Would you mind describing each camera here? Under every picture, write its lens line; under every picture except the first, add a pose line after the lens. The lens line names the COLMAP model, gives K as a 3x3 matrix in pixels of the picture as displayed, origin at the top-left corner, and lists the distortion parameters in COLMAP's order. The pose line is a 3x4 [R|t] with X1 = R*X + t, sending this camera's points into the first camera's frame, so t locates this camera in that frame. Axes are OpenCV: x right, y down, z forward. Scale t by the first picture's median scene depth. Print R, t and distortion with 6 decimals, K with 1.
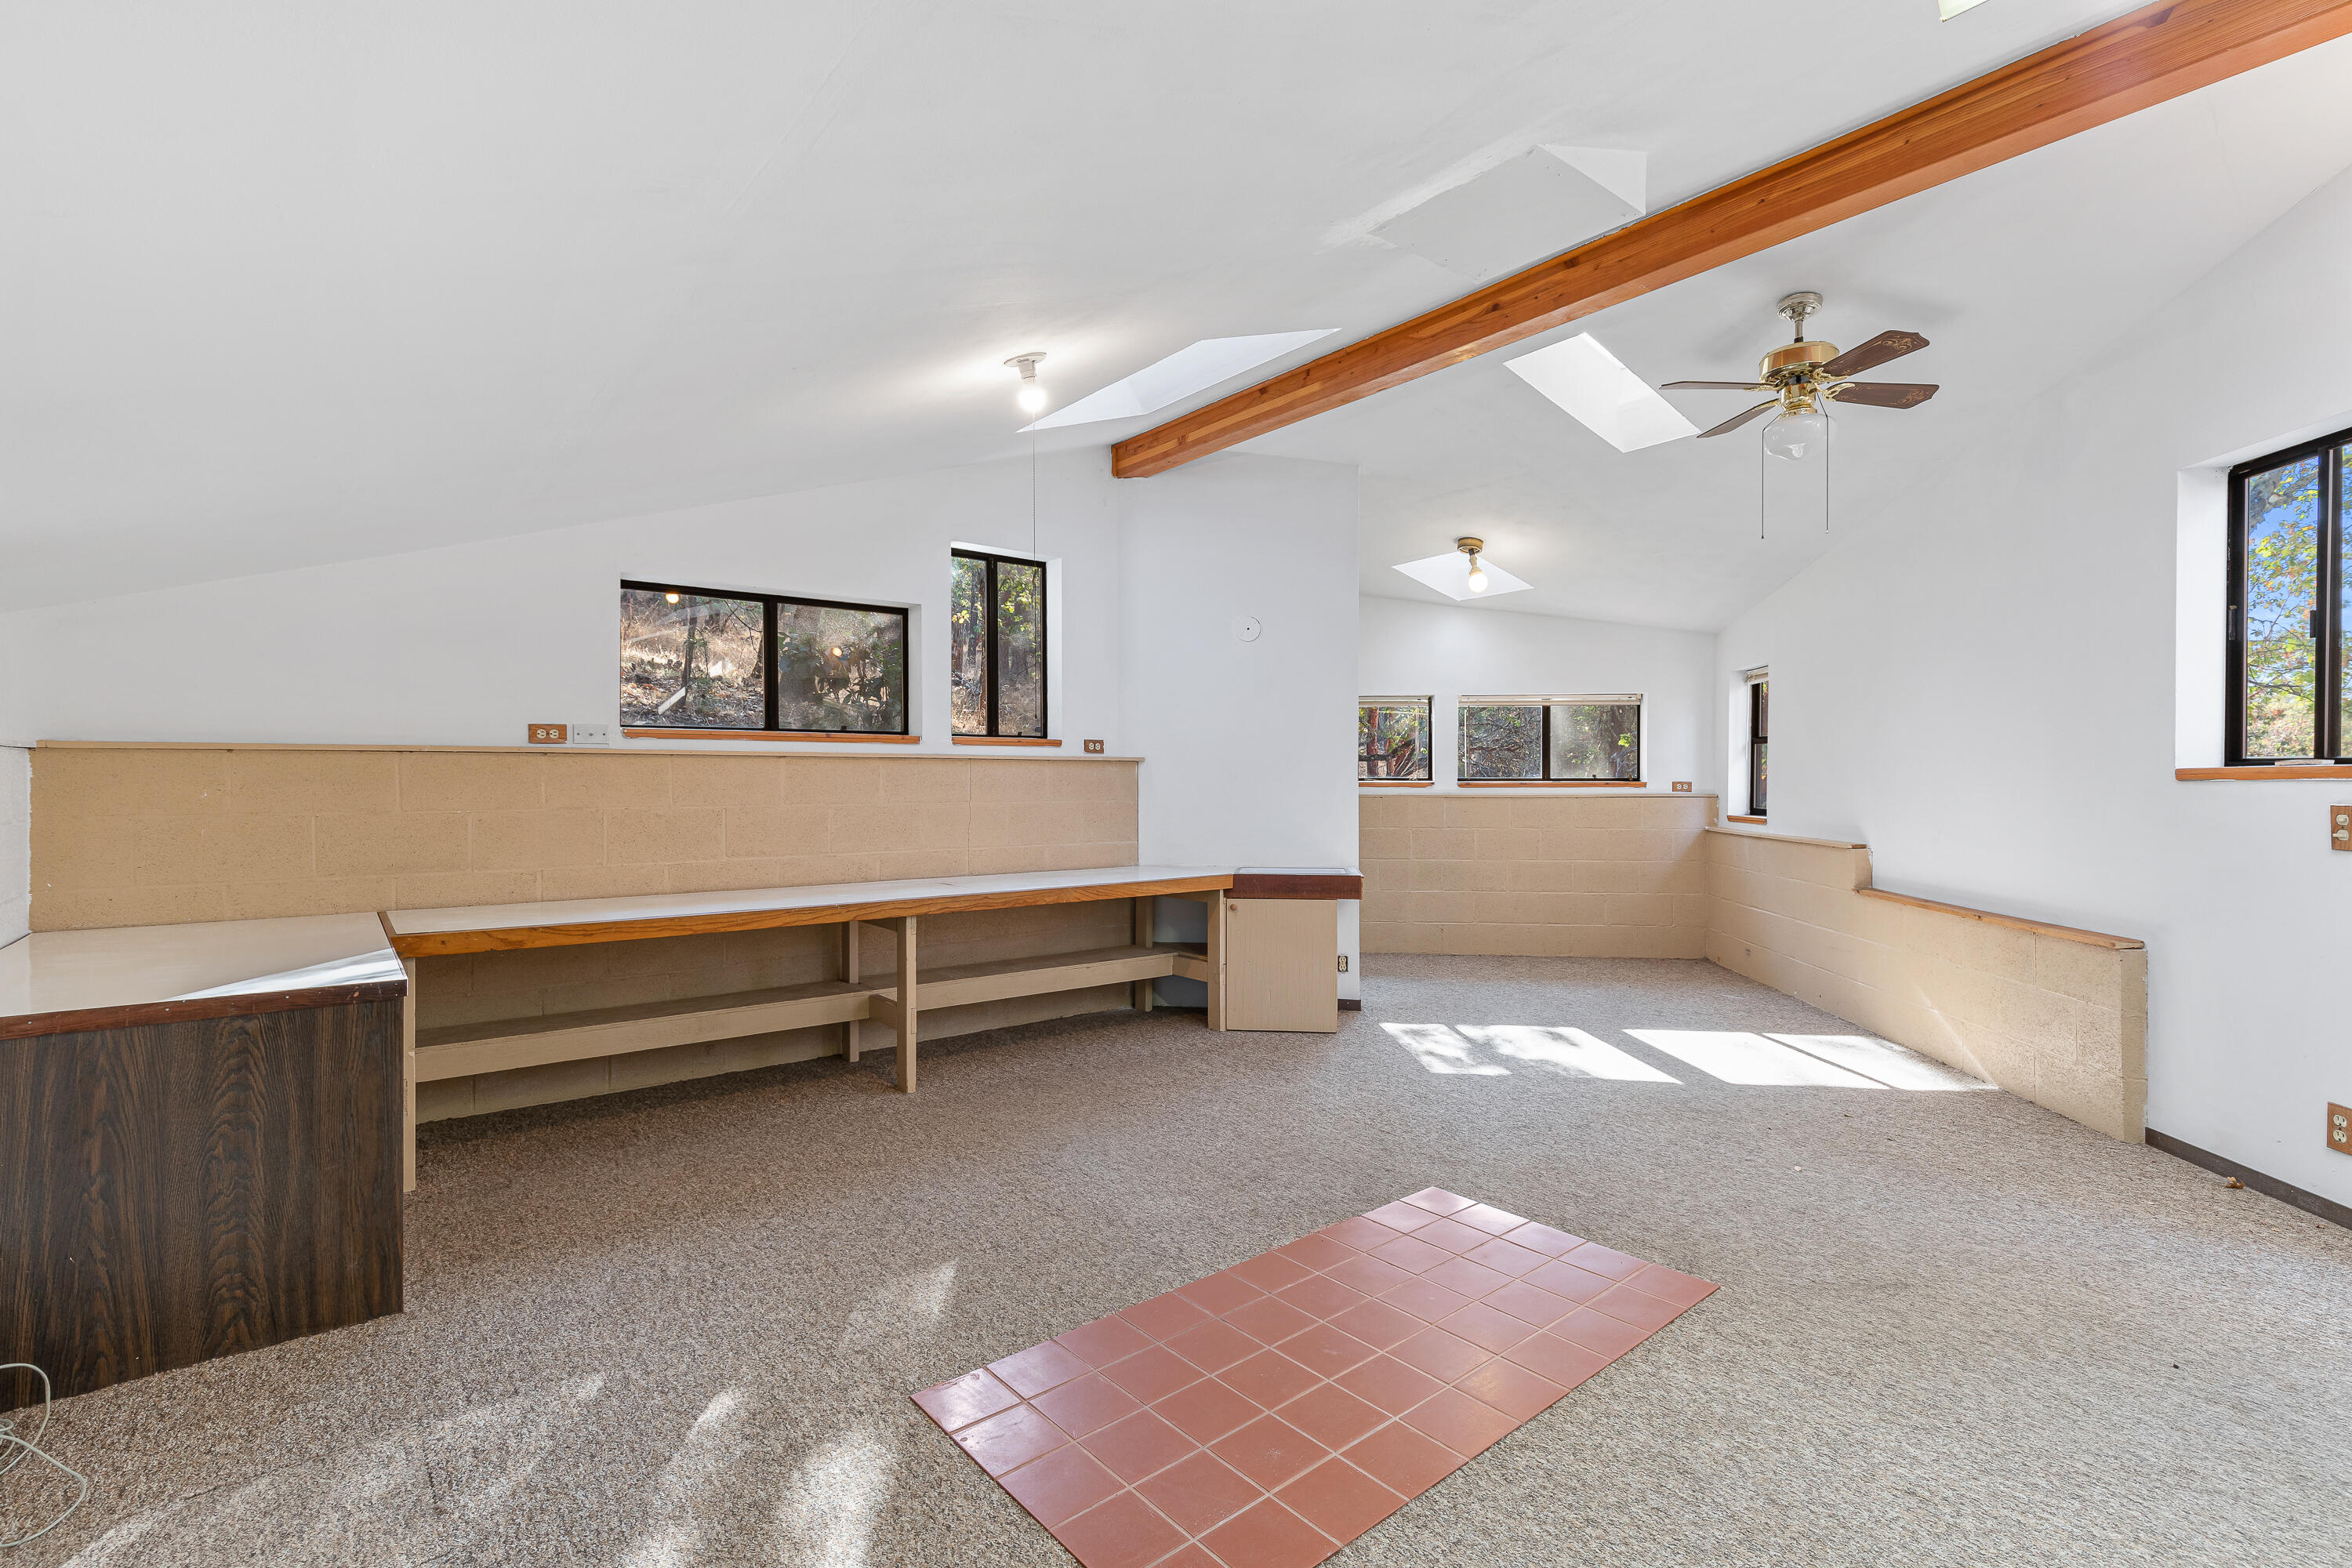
lens RADIAL K [[1087.1, 0, 1176.0], [0, 1087.1, 784.0], [0, 0, 1]] dist [0.009818, 0.000255]
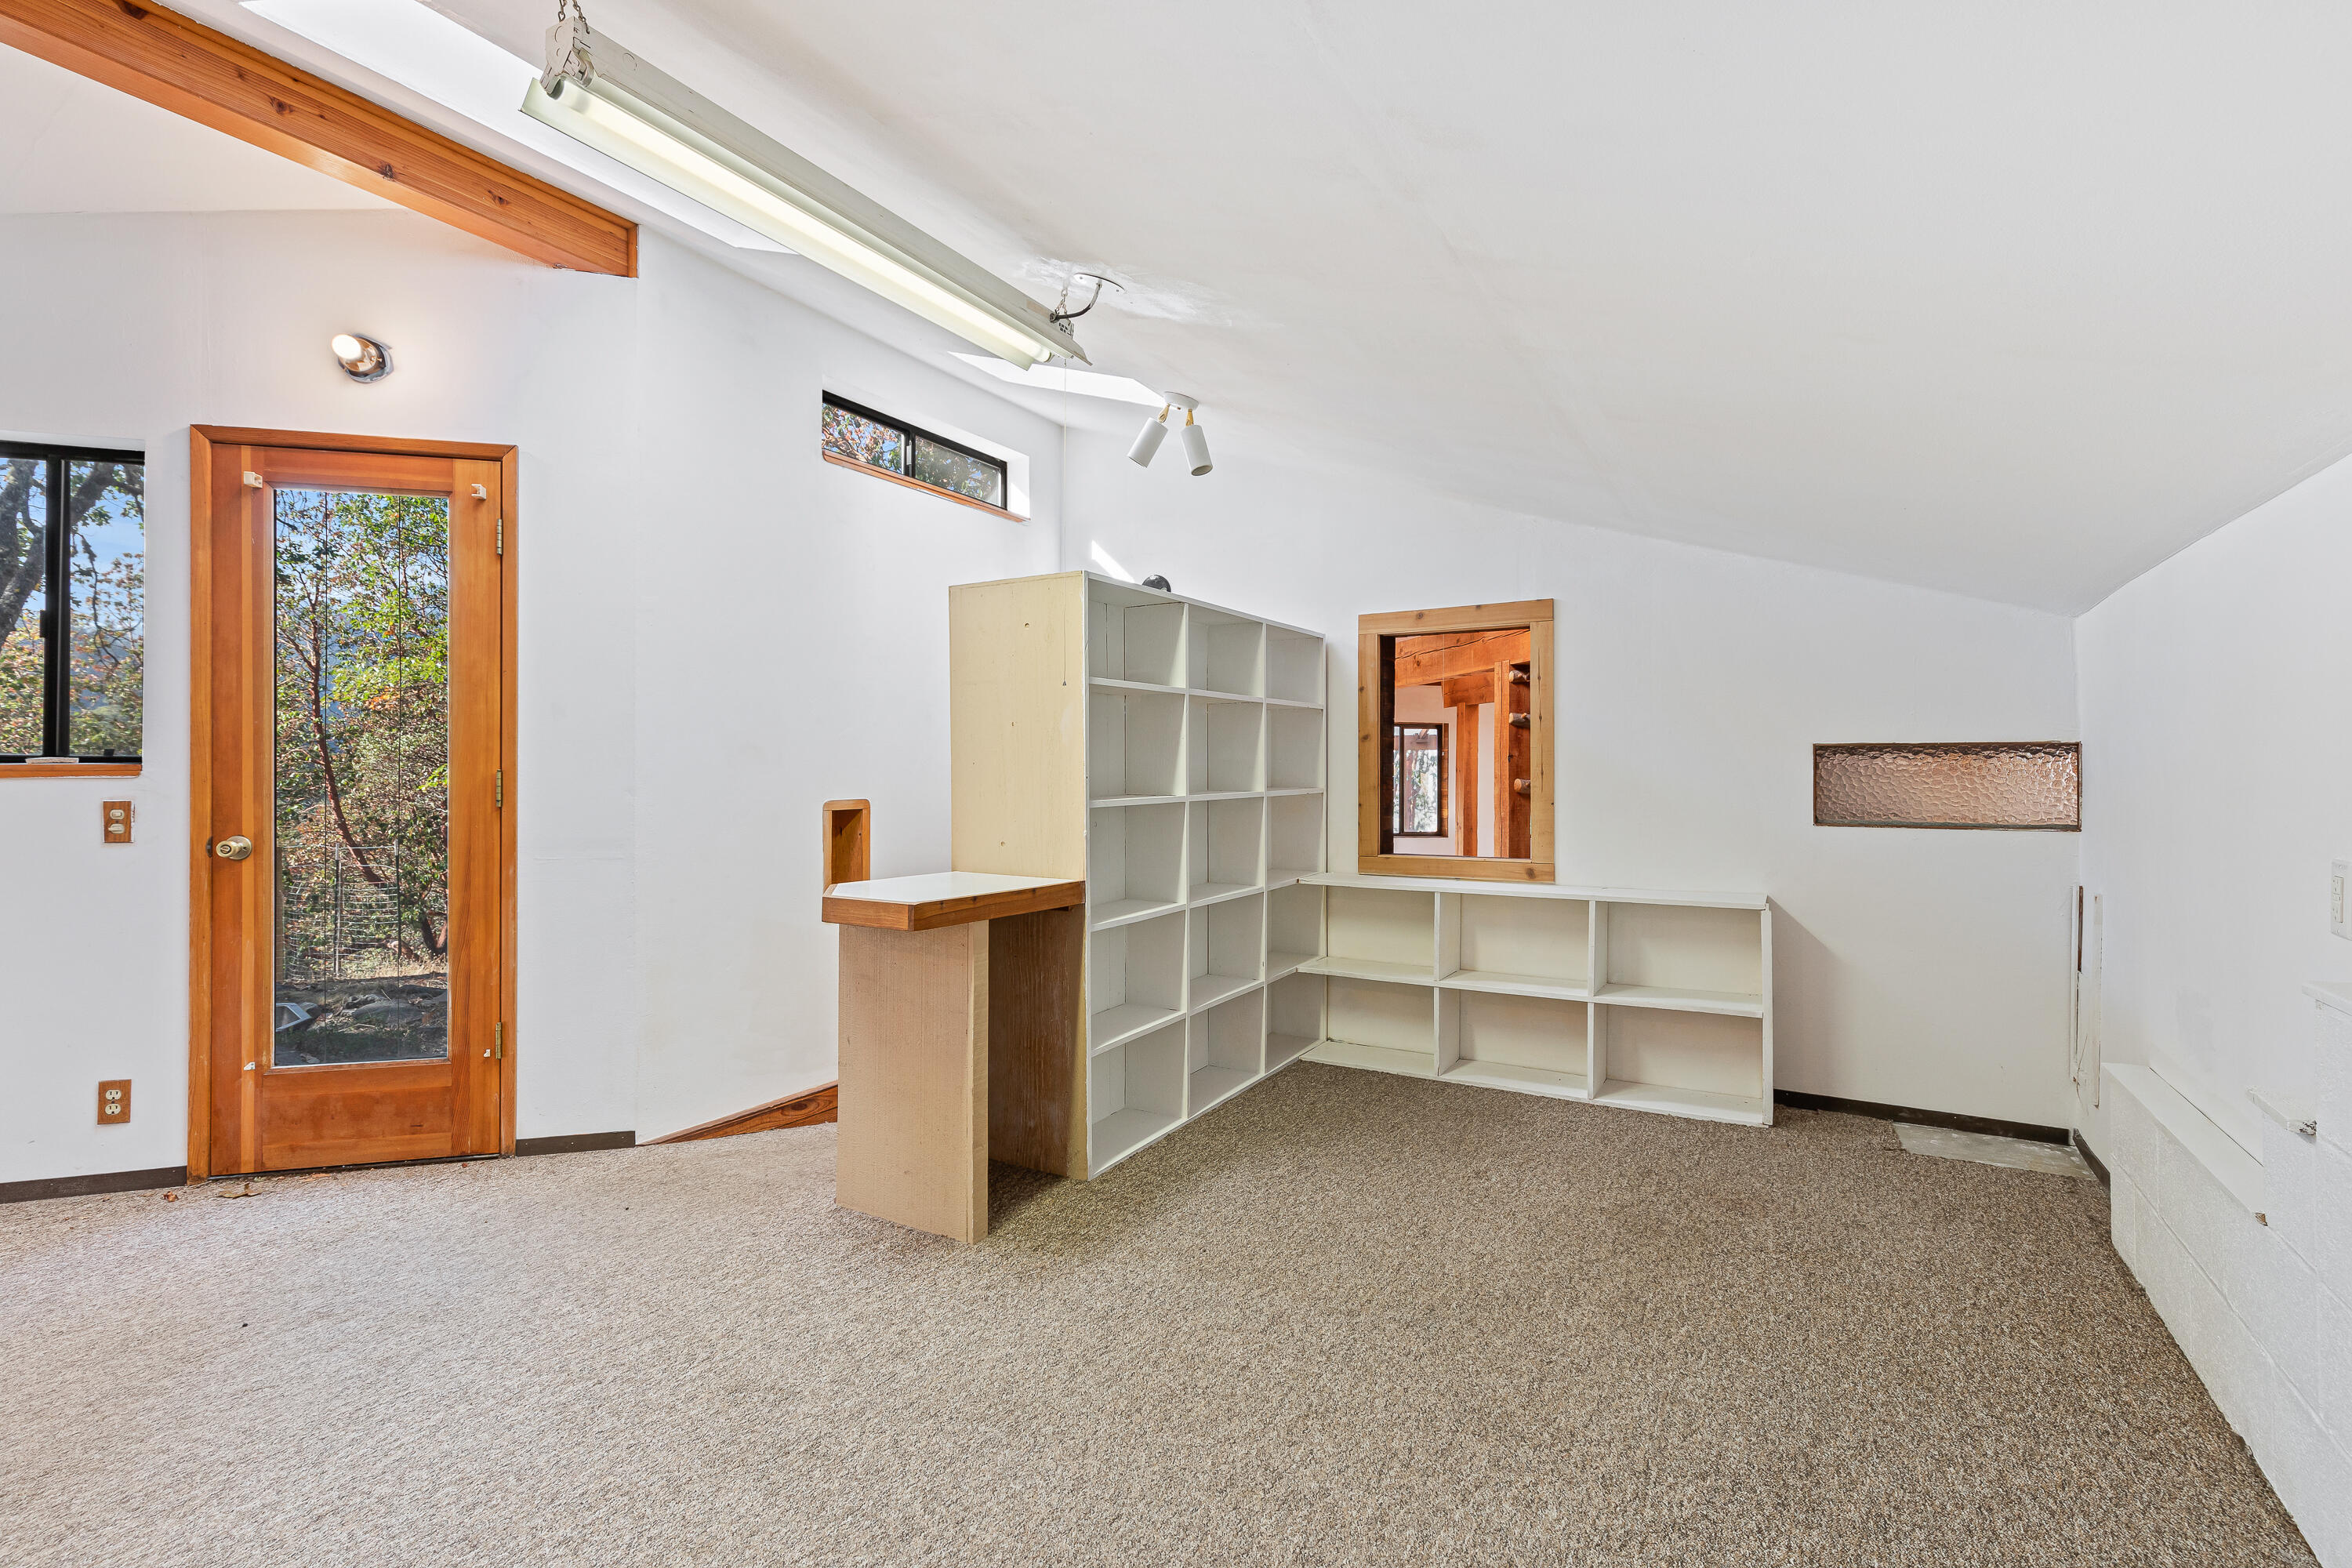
lens RADIAL K [[1082.4, 0, 1176.0], [0, 1082.4, 784.0], [0, 0, 1]] dist [0.036761, -0.000009]
pose [[-0.342458, -0.006632, 0.939510, -0.219705], [0.005385, 0.999945, 0.009022, -0.000969], [-0.939518, 0.008149, -0.342404, 0.270081]]
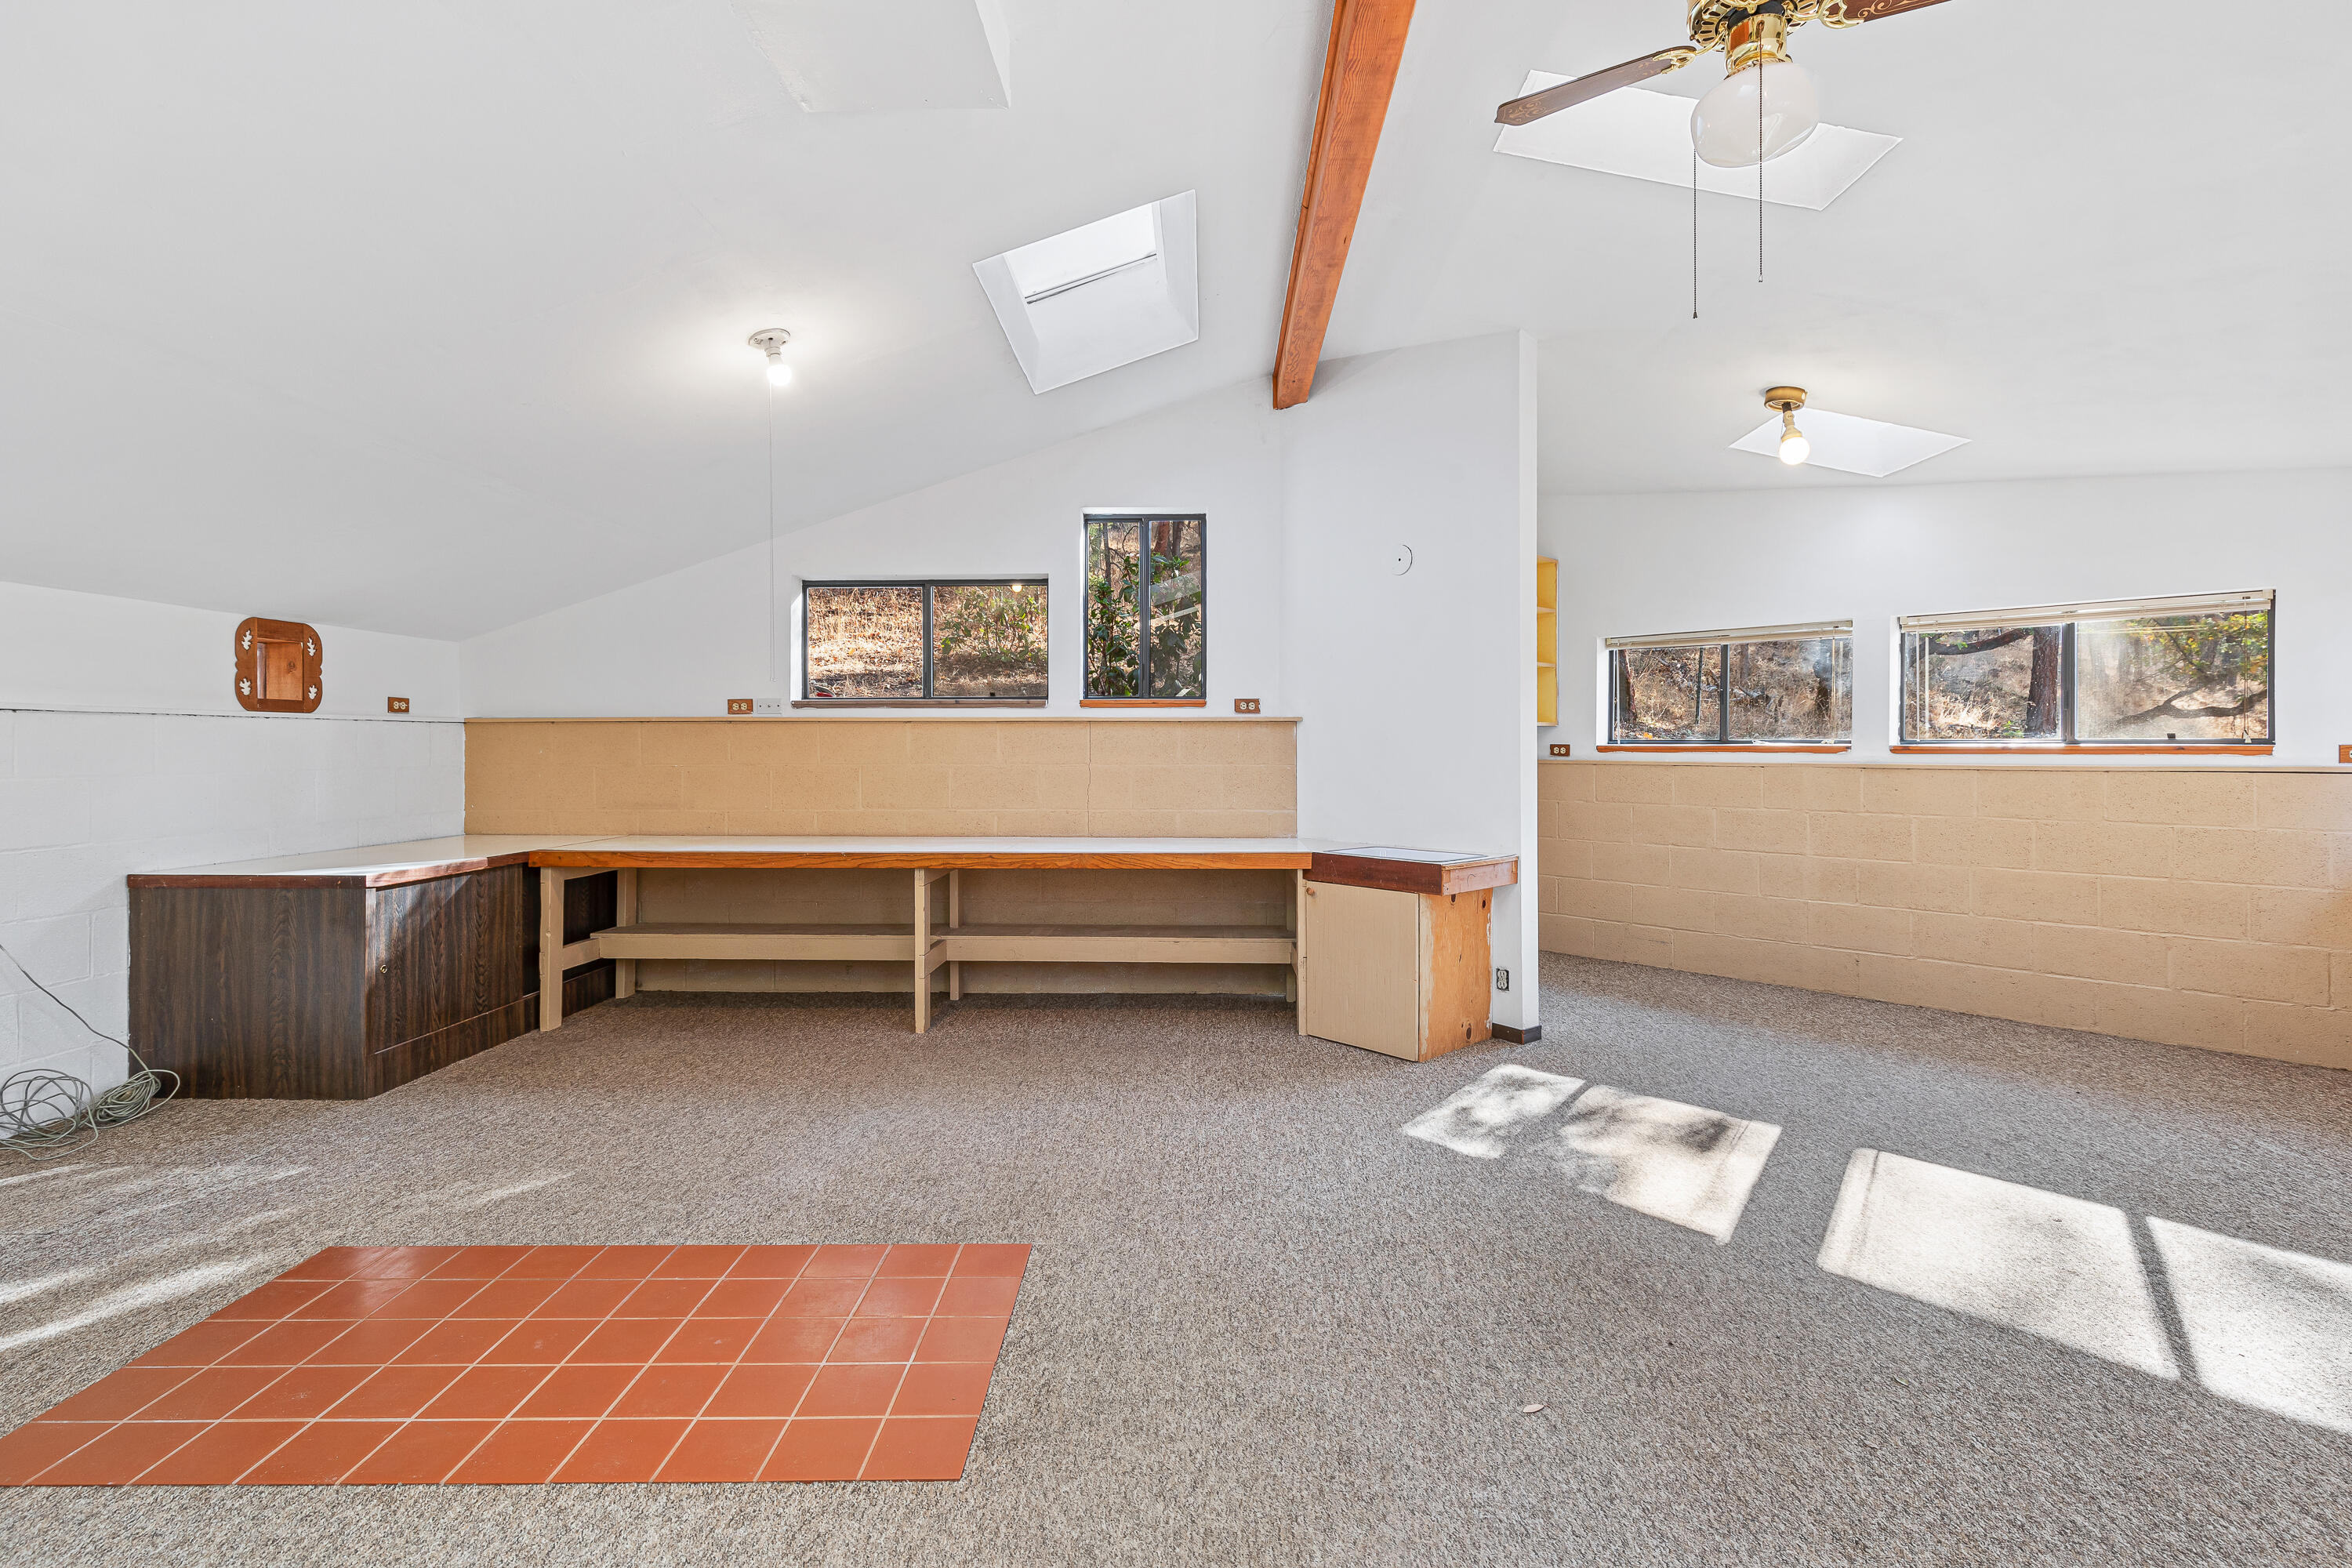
lens RADIAL K [[1083.9, 0, 1175.8], [0, 1083.9, 749.6], [0, 0, 1]] dist [0.009377, -0.000259]
pose [[0.759173, 0.002739, -0.650884, 0.622735], [-0.002900, 0.999995, 0.000827, 0.002462], [0.650883, 0.001260, 0.759177, 0.341624]]
